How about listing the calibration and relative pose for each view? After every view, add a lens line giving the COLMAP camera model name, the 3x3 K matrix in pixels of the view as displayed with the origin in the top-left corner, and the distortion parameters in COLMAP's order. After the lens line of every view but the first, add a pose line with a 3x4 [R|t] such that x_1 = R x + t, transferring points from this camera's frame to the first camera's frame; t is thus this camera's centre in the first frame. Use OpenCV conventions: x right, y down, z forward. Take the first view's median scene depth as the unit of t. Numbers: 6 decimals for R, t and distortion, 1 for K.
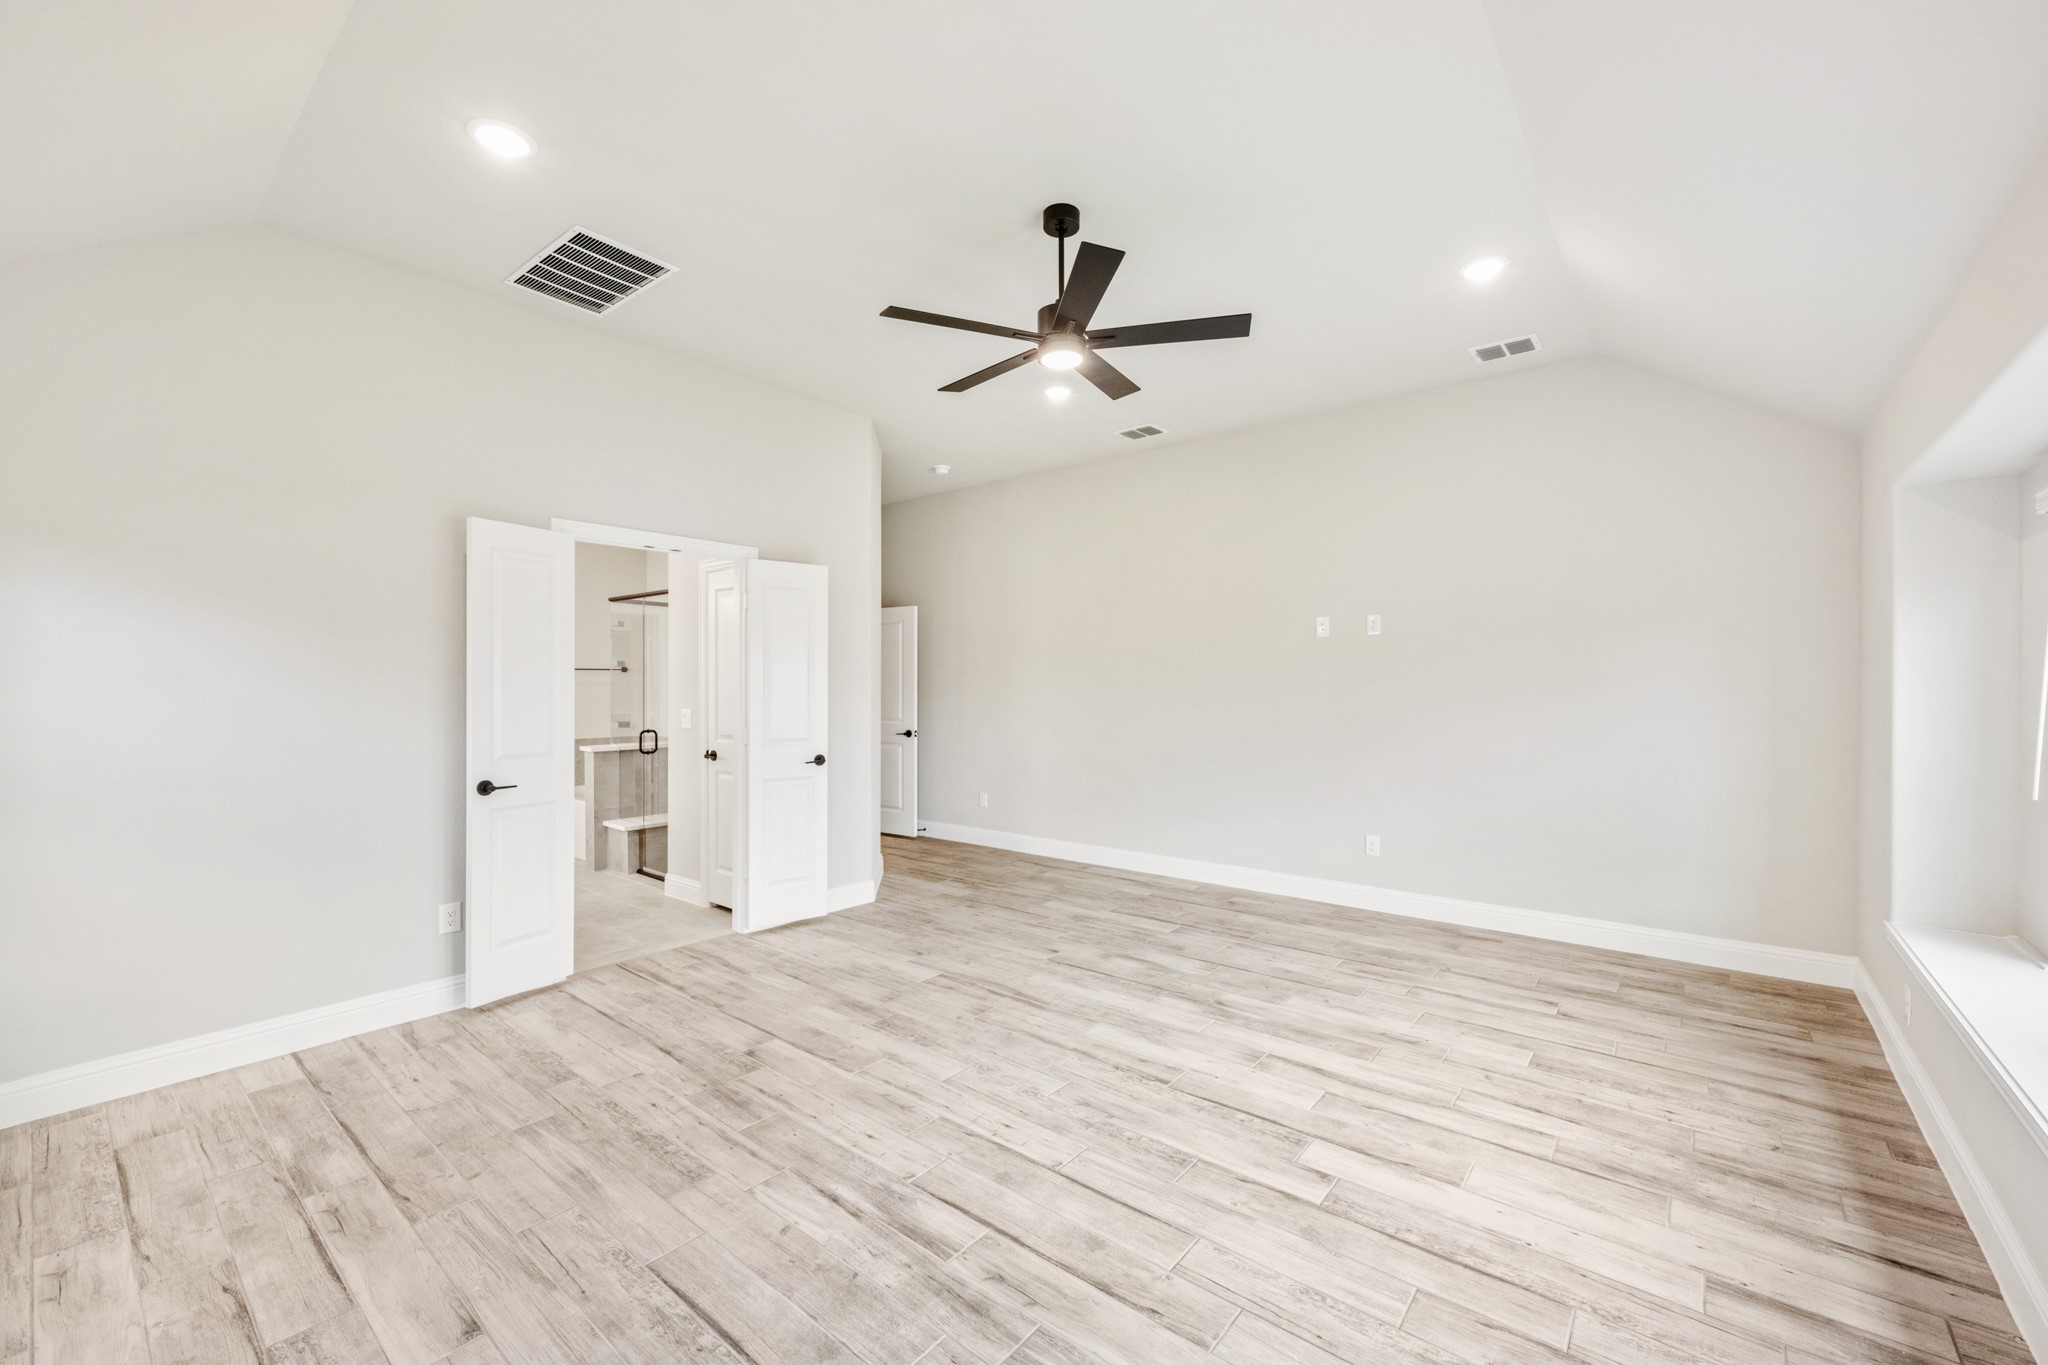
lens RADIAL K [[823.4, 0, 1022.2], [0, 823.4, 690.0], [0, 0, 1]] dist [0.000090, -0.000044]
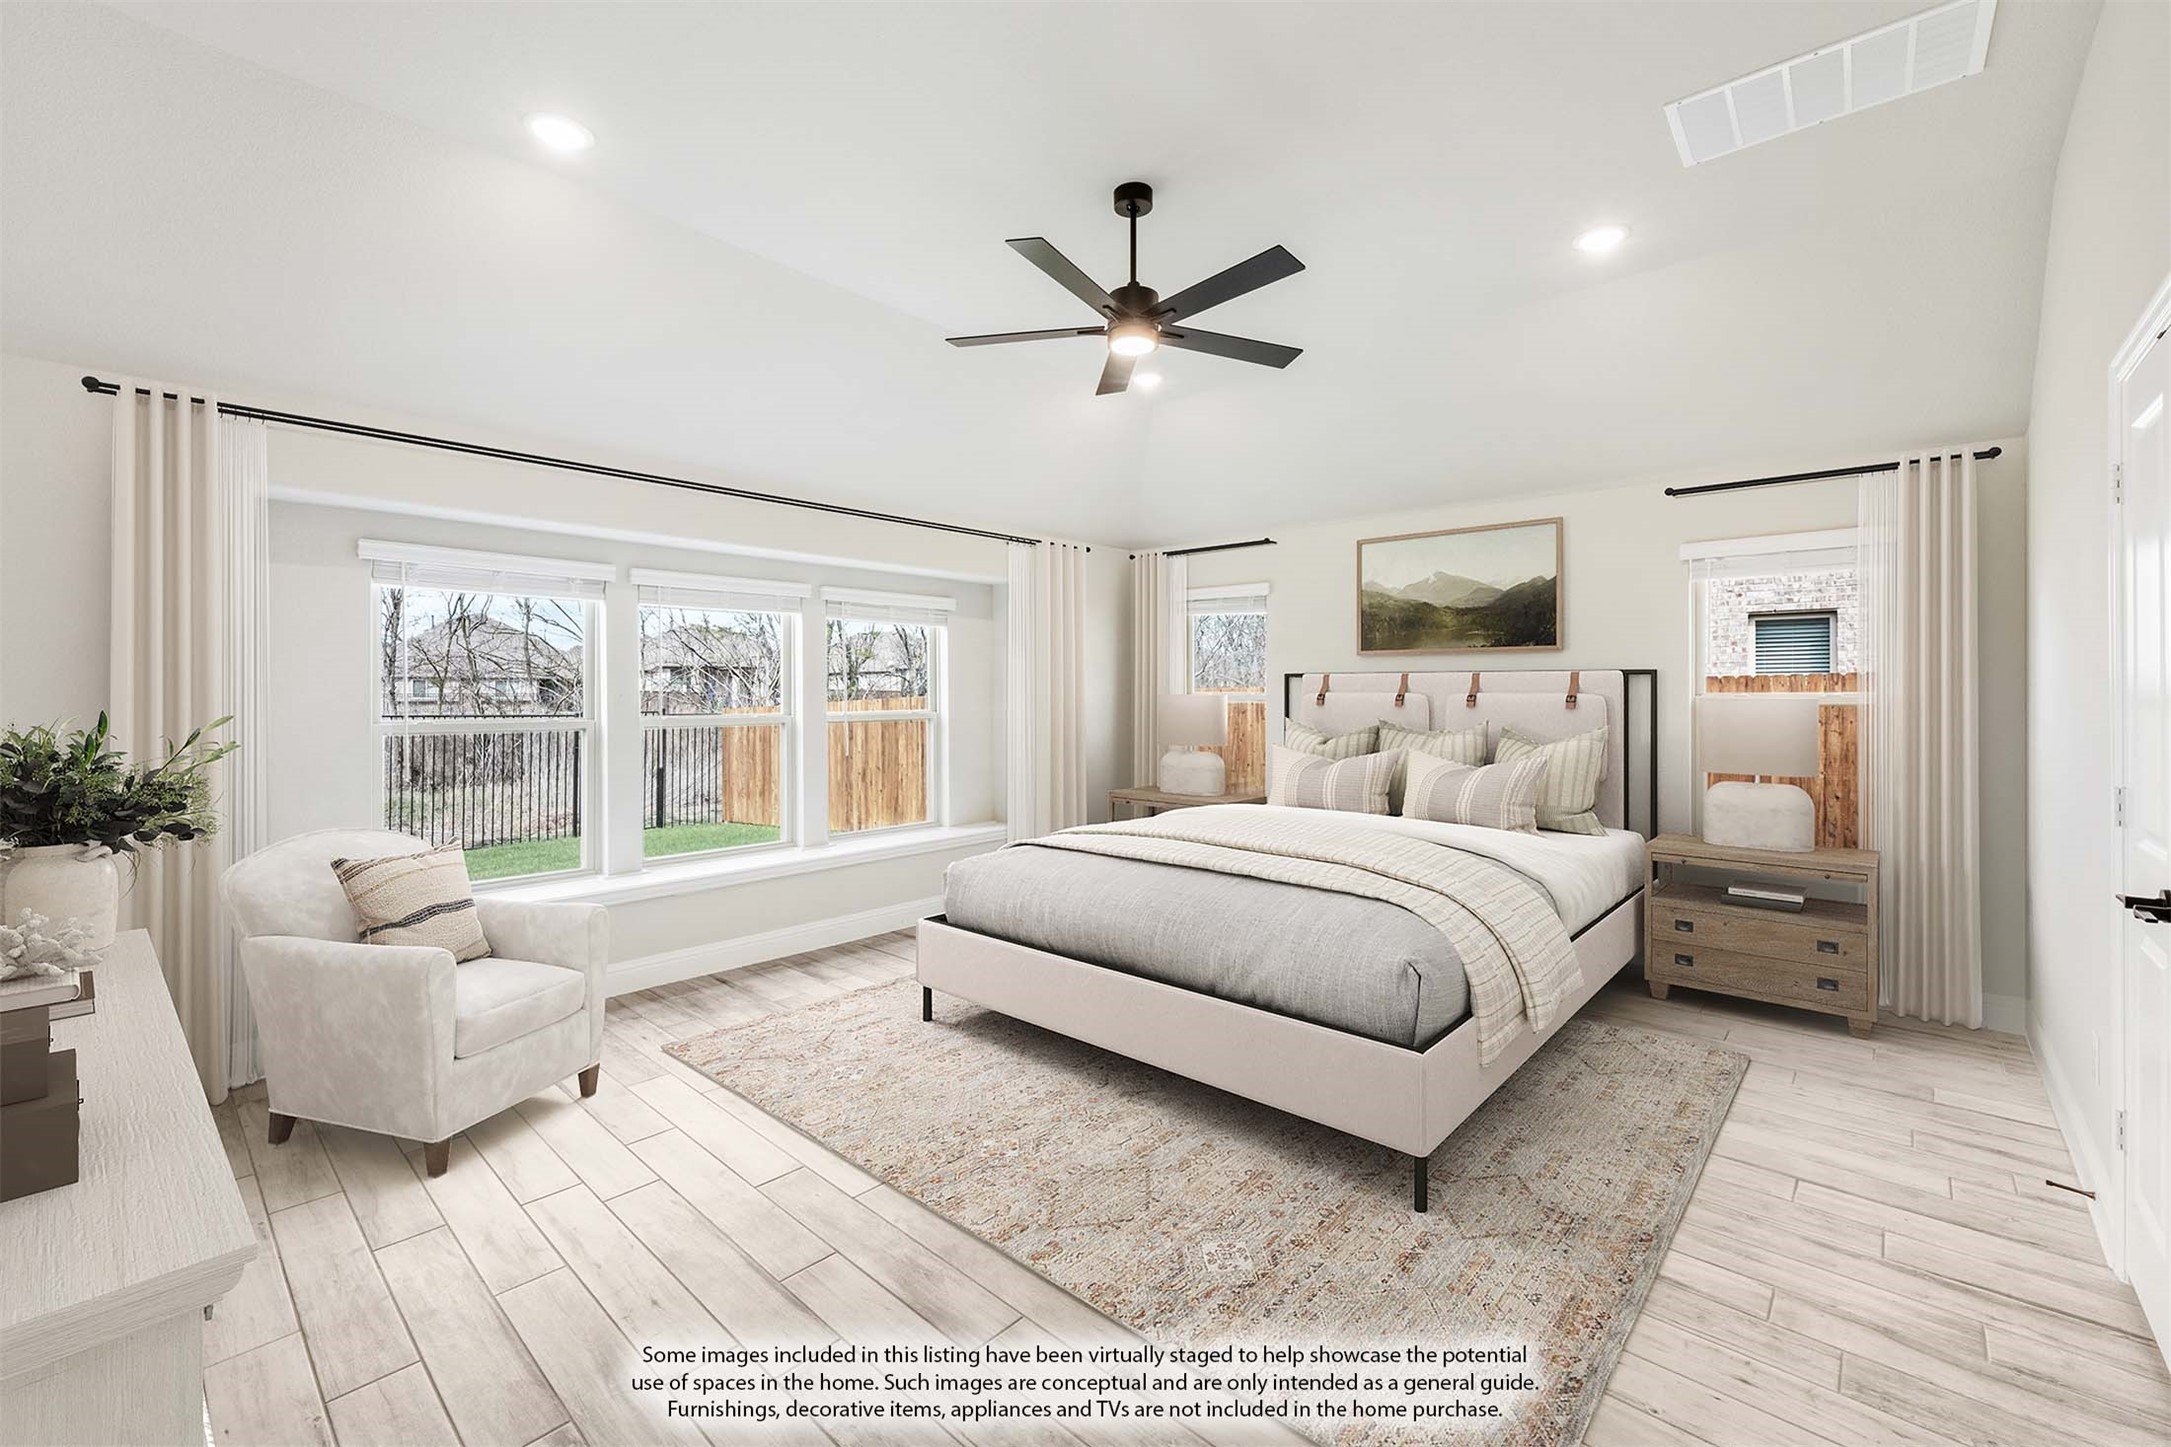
lens RADIAL K [[872.9, 0, 1083.6], [0, 872.9, 731.4], [0, 0, 1]] dist [0.000090, -0.000044]
pose [[-0.999261, 0.001849, 0.038400, 0.091670], [0.003657, 0.998885, 0.047066, -0.009937], [-0.038270, 0.047172, -0.998153, 2.742665]]
